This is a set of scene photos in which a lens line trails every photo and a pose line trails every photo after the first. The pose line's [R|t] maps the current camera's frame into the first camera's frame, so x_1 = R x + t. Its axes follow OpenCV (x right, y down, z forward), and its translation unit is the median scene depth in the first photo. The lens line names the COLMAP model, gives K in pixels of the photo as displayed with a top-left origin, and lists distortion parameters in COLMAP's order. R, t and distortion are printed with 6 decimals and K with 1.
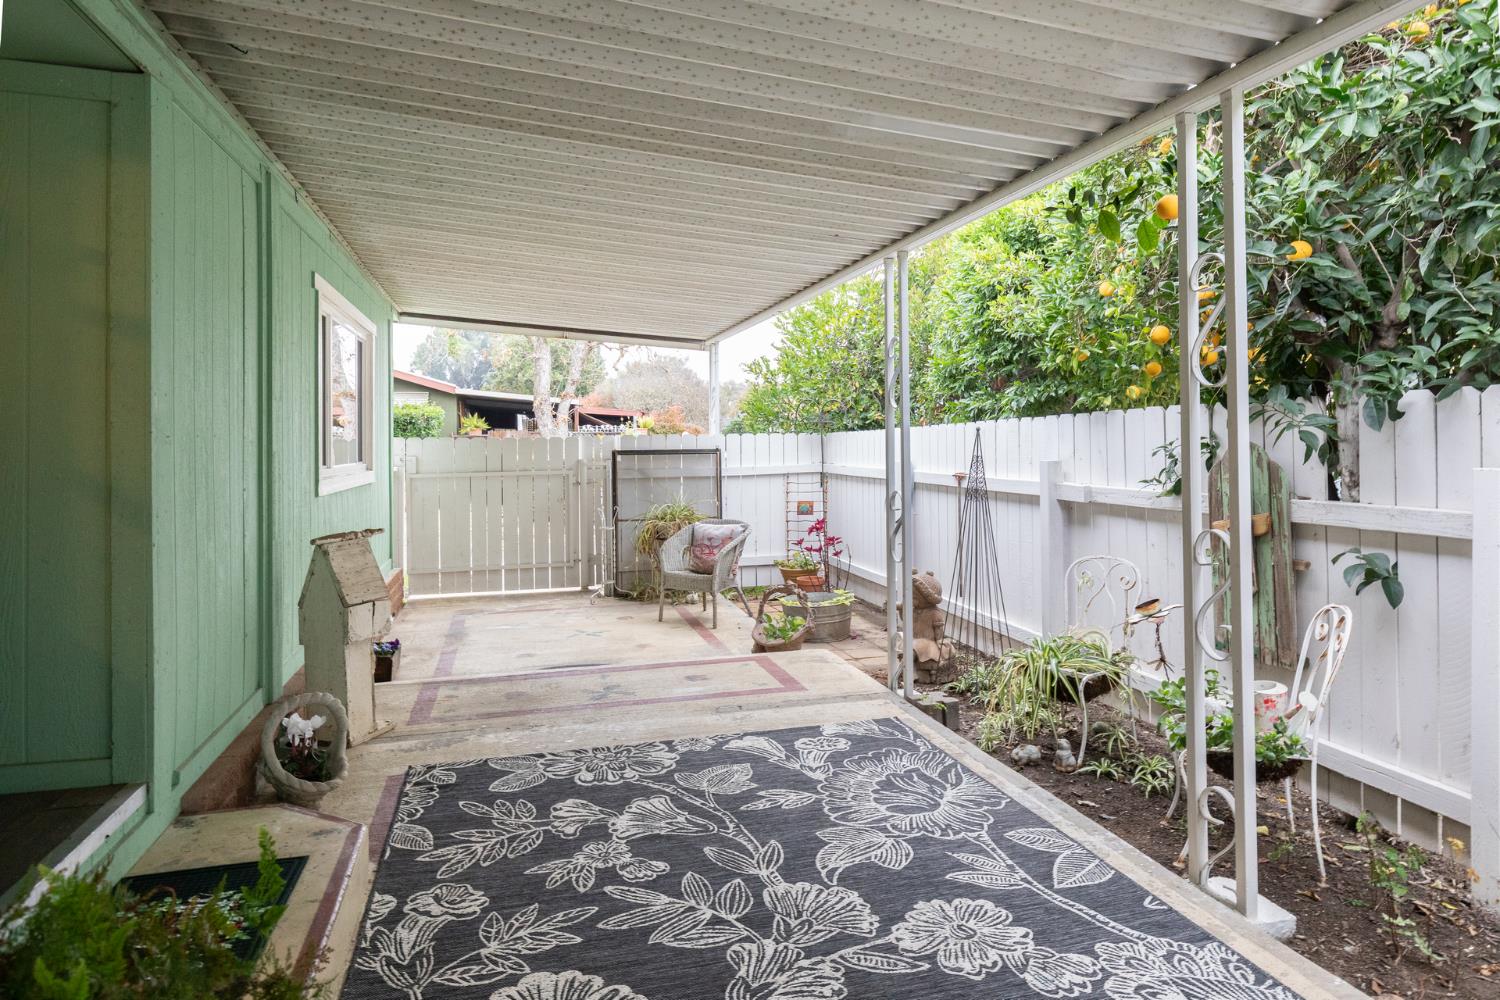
lens RADIAL K [[926.3, 0, 775.2], [0, 926.3, 429.0], [0, 0, 1]] dist [0.041292, -0.040676]
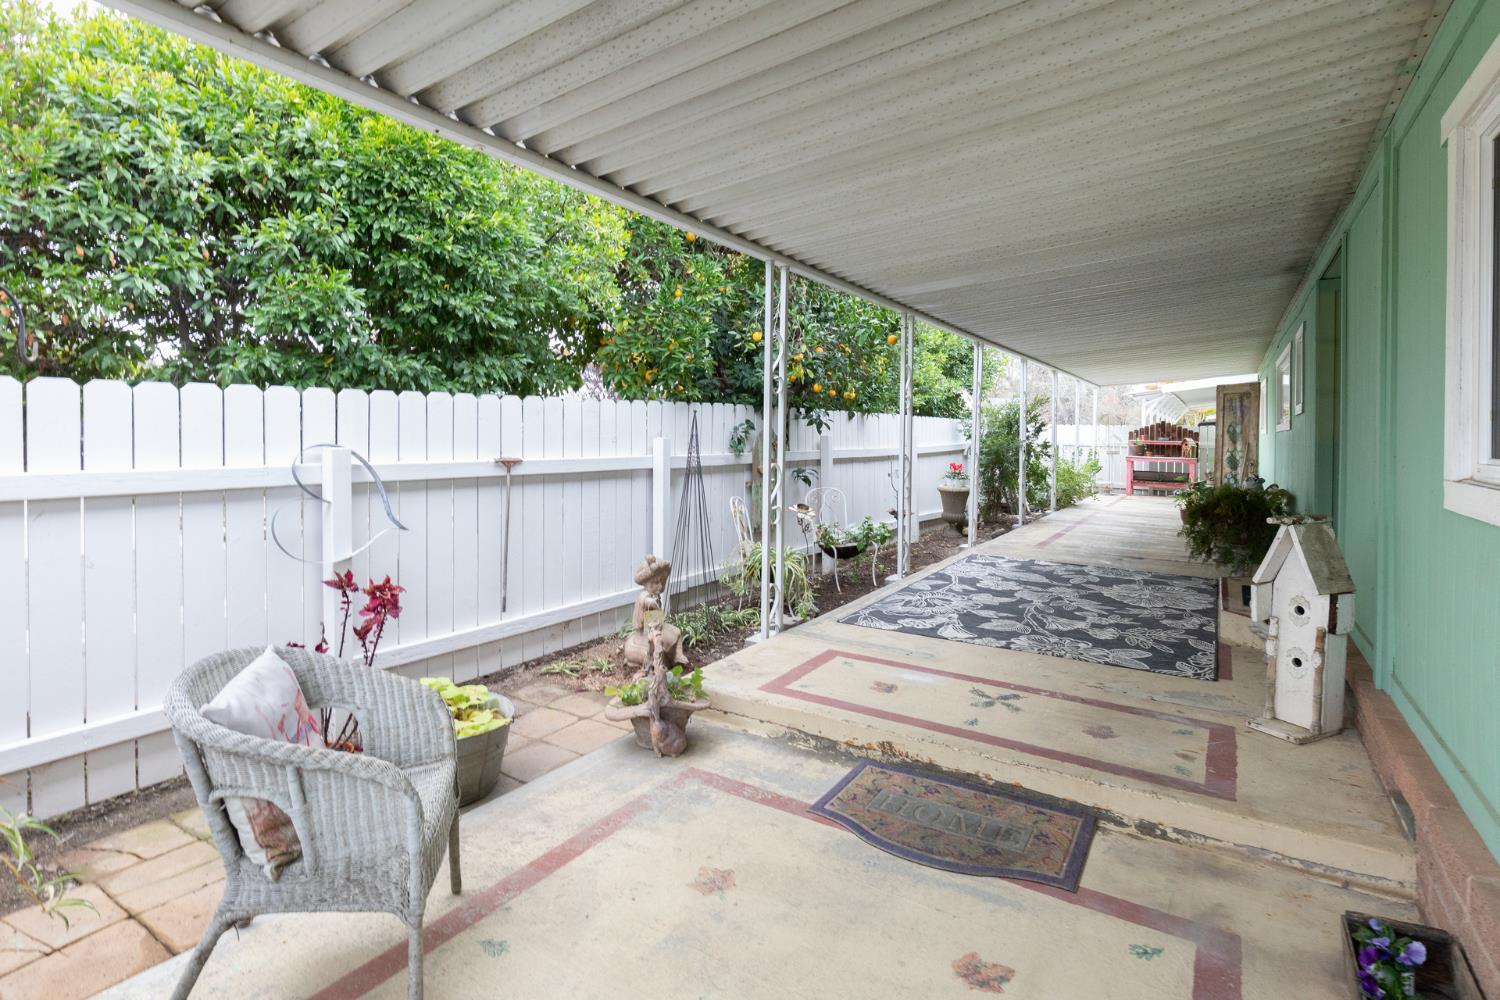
lens RADIAL K [[746.7, 0, 756.3], [0, 746.7, 433.3], [0, 0, 1]] dist [-0.002487, -0.000095]
pose [[-0.669910, 0.000993, 0.742441, -0.797633], [-0.012708, 0.999837, -0.012803, 0.052265], [-0.742333, -0.018012, -0.669789, 2.360667]]
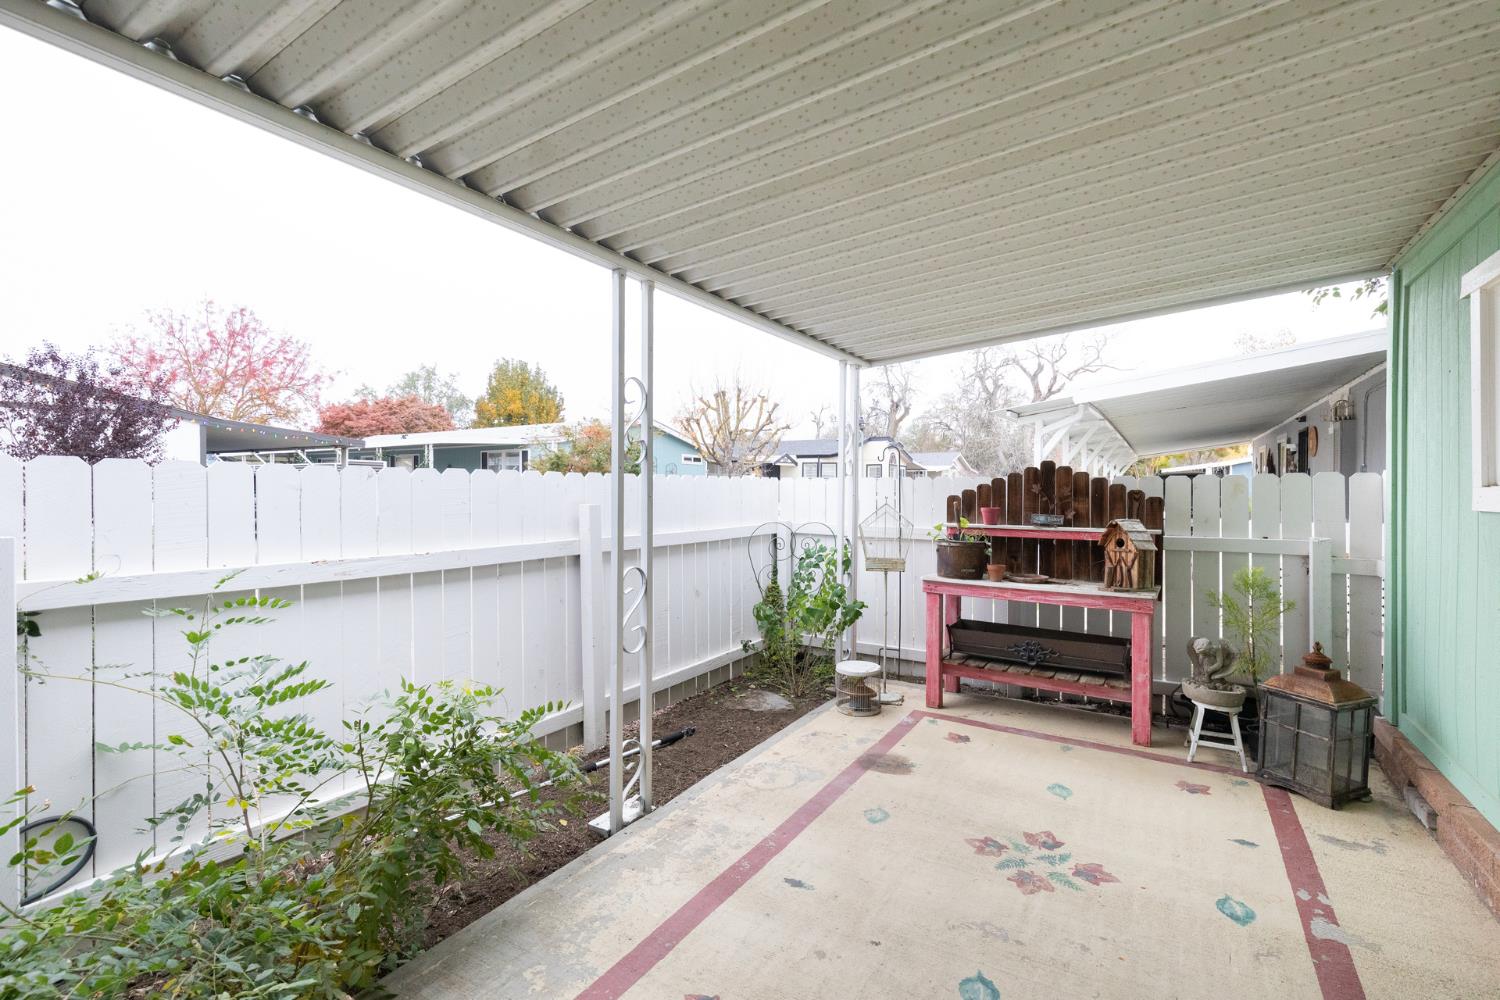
lens RADIAL K [[680.4, 0, 761.6], [0, 680.4, 495.7], [0, 0, 1]] dist [0.000415, 0.000061]
pose [[-0.683302, 0.003755, 0.730126, 0.340636], [-0.003620, 0.999957, -0.008531, -0.033870], [-0.730127, -0.008472, -0.683259, -1.228322]]
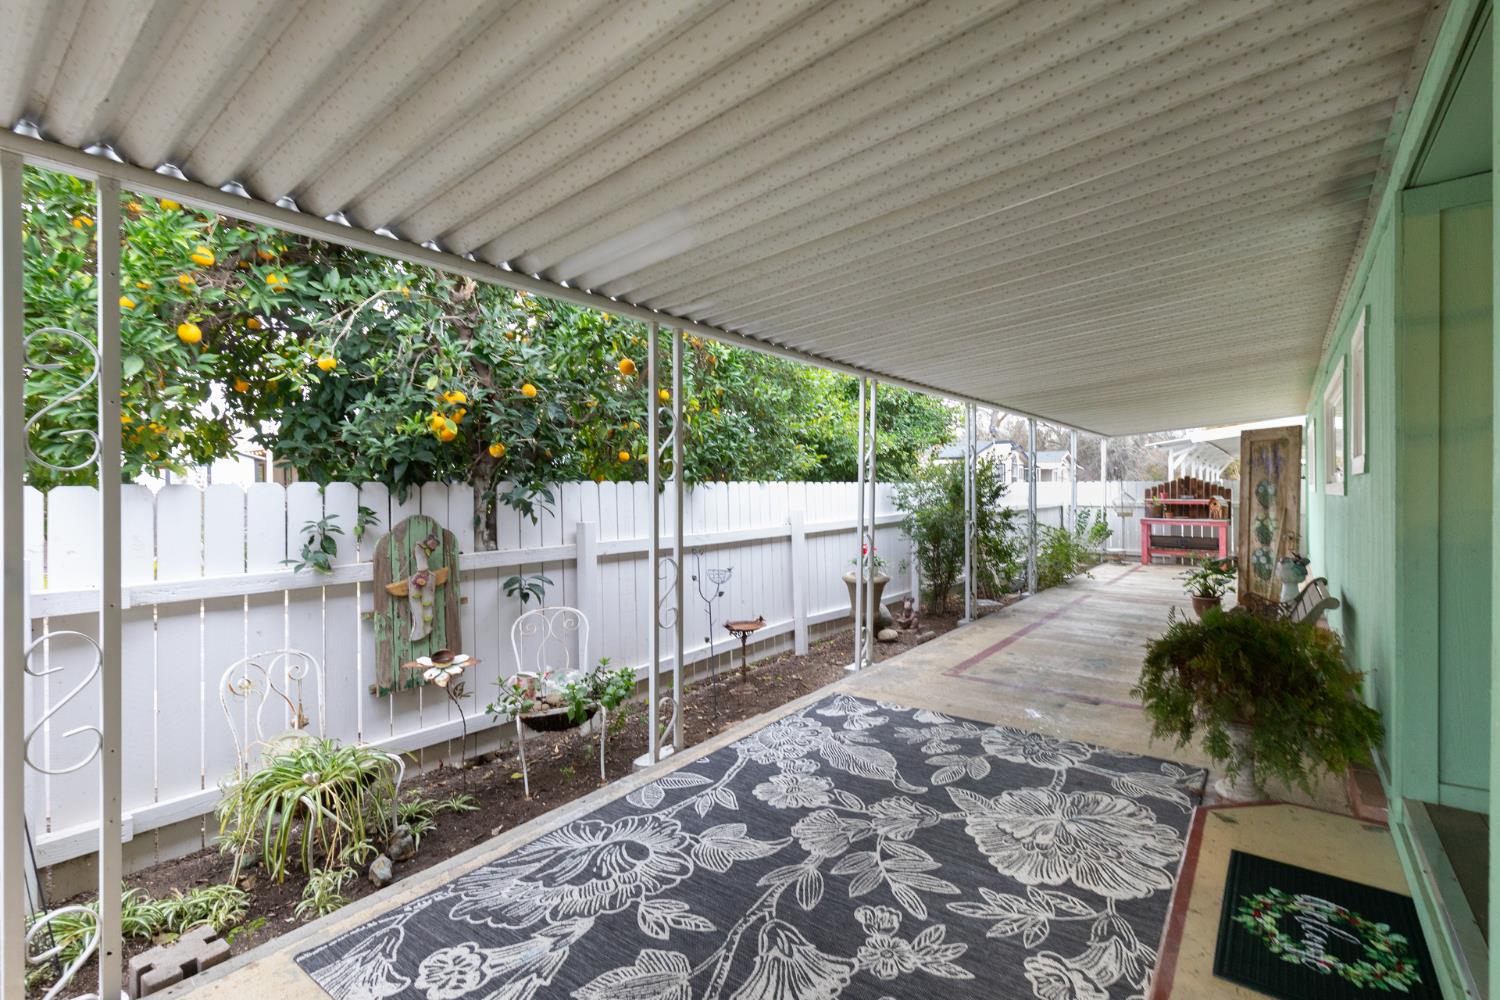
lens RADIAL K [[680.4, 0, 761.6], [0, 680.4, 495.7], [0, 0, 1]] dist [0.000415, 0.000061]
pose [[-0.597324, 0.006803, 0.801971, -0.581714], [0.006243, 0.999973, -0.003832, -0.010776], [-0.801975, 0.002718, -0.597351, 1.320550]]
